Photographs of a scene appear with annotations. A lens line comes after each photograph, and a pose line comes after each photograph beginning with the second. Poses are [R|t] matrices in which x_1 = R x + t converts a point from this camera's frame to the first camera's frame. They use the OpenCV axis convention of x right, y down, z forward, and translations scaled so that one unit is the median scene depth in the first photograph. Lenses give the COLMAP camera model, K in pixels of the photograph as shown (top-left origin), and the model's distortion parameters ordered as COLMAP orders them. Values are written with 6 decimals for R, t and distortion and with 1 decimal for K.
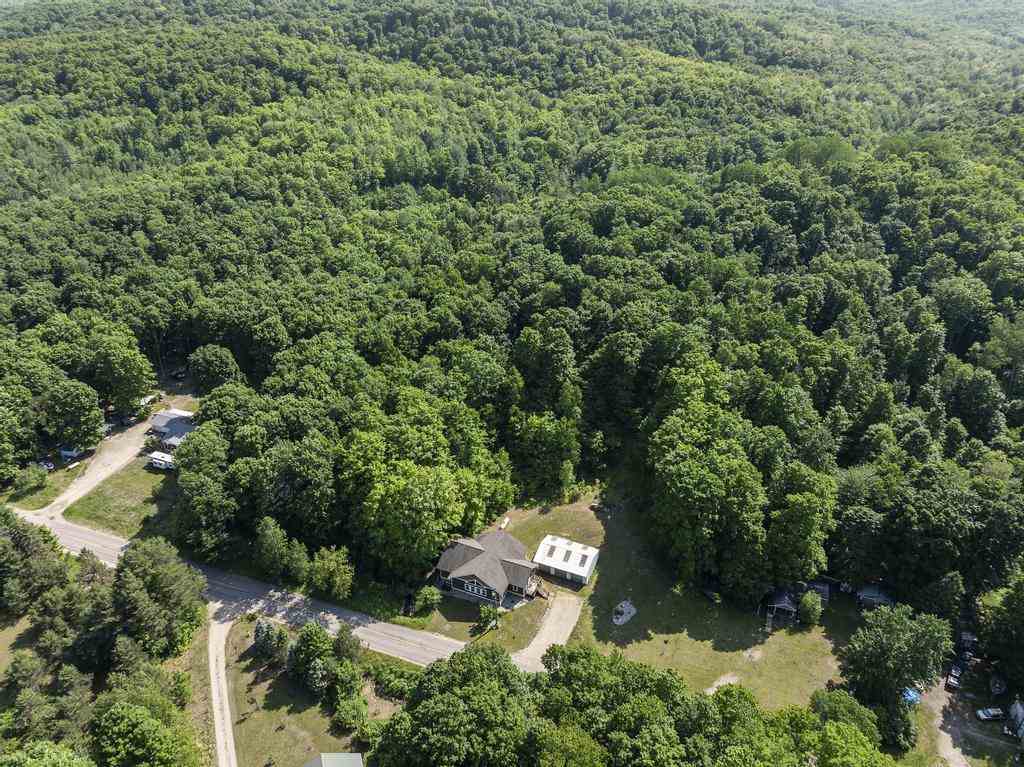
lens RADIAL K [[730.6, 0, 514.5], [0, 730.6, 365.9], [0, 0, 1]] dist [-0.055533, 0.036779]
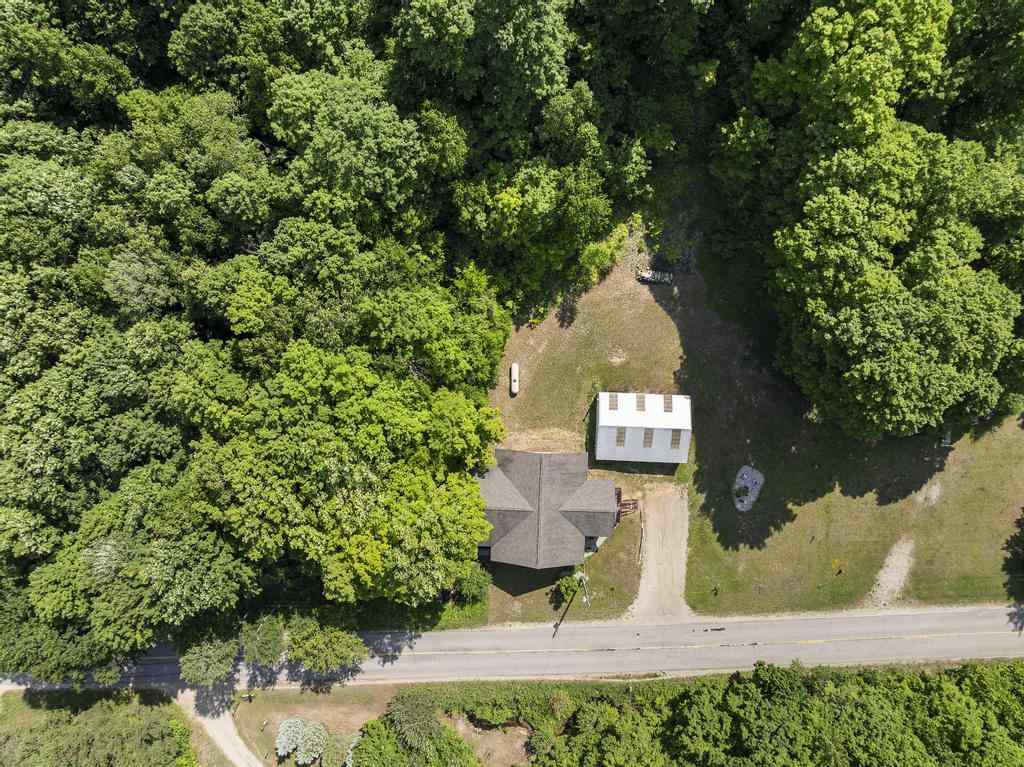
lens RADIAL K [[730.6, 0, 514.5], [0, 730.6, 365.9], [0, 0, 1]] dist [-0.055533, 0.036779]
pose [[0.930868, -0.365352, -0.001676, -0.009872], [0.167502, 0.422685, 0.890663, -0.348016], [-0.324697, -0.829370, 0.454661, 0.858397]]
